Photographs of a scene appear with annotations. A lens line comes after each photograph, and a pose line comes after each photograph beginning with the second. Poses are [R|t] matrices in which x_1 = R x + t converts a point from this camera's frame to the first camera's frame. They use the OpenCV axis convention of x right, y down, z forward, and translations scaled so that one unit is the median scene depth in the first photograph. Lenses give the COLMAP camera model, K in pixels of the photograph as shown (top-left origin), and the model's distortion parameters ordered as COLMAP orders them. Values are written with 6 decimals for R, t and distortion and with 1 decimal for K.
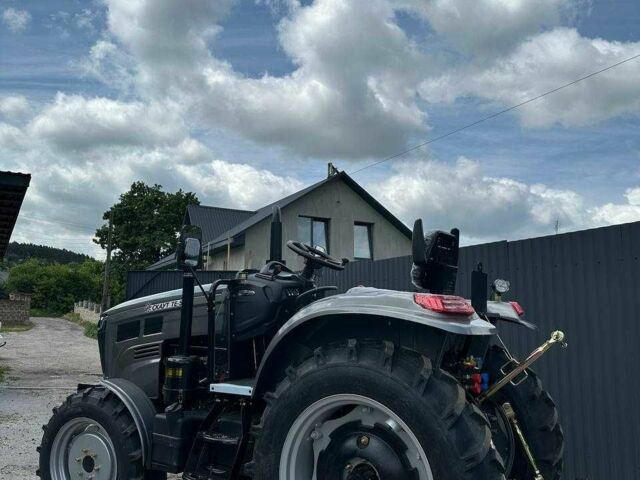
lens RADIAL K [[616.4, 0, 311.4], [0, 616.4, 237.6], [0, 0, 1]] dist [0.183657, -0.408298]
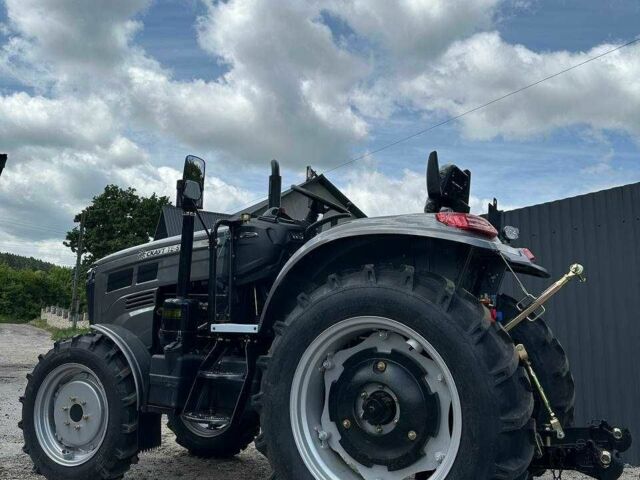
lens RADIAL K [[616.4, 0, 311.4], [0, 616.4, 237.6], [0, 0, 1]] dist [0.183657, -0.408298]
pose [[0.998832, 0.018688, 0.044563, -0.053445], [-0.017612, 0.999547, -0.024421, 0.121194], [-0.044999, 0.023608, 0.998708, 0.042192]]
